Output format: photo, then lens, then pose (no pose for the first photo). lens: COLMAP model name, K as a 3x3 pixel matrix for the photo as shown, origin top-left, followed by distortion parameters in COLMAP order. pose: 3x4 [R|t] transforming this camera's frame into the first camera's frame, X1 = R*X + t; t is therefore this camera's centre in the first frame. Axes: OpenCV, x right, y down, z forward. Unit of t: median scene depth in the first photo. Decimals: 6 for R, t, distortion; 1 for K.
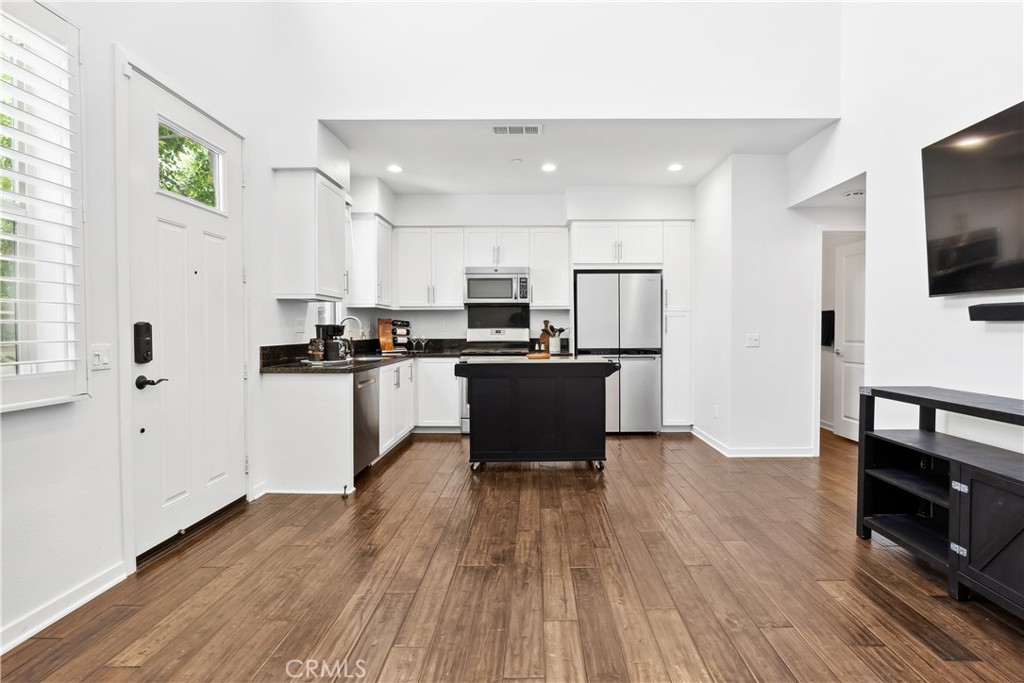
lens RADIAL K [[484.9, 0, 530.8], [0, 484.9, 336.8], [0, 0, 1]] dist [-0.003699, 0.001183]
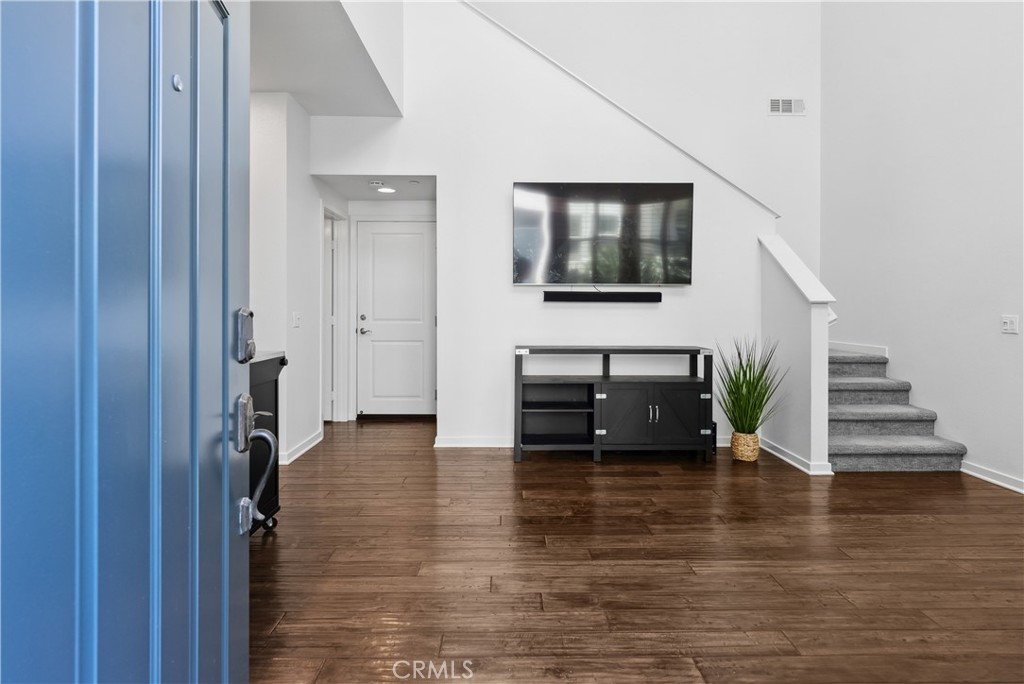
lens RADIAL K [[560.7, 0, 515.1], [0, 560.7, 311.4], [0, 0, 1]] dist [-0.016765, 0.000734]
pose [[-0.016890, -0.000920, 0.999857, -0.565741], [0.014405, 0.999896, 0.001163, -0.001850], [-0.999754, 0.014423, -0.016875, 0.666145]]
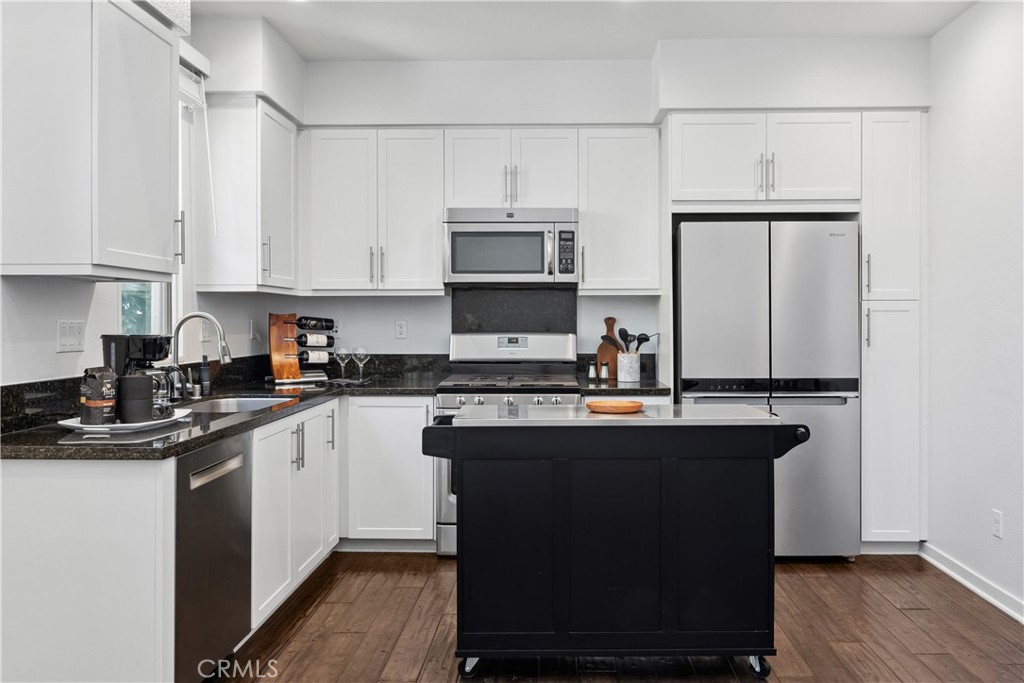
lens RADIAL K [[785.7, 0, 530.4], [0, 785.7, 319.5], [0, 0, 1]] dist [0.009485, 0.002422]
pose [[0.999684, 0.002376, -0.025021, -0.041699], [-0.002788, 0.999860, -0.016472, -0.026616], [0.024978, 0.016537, 0.999551, 0.288405]]
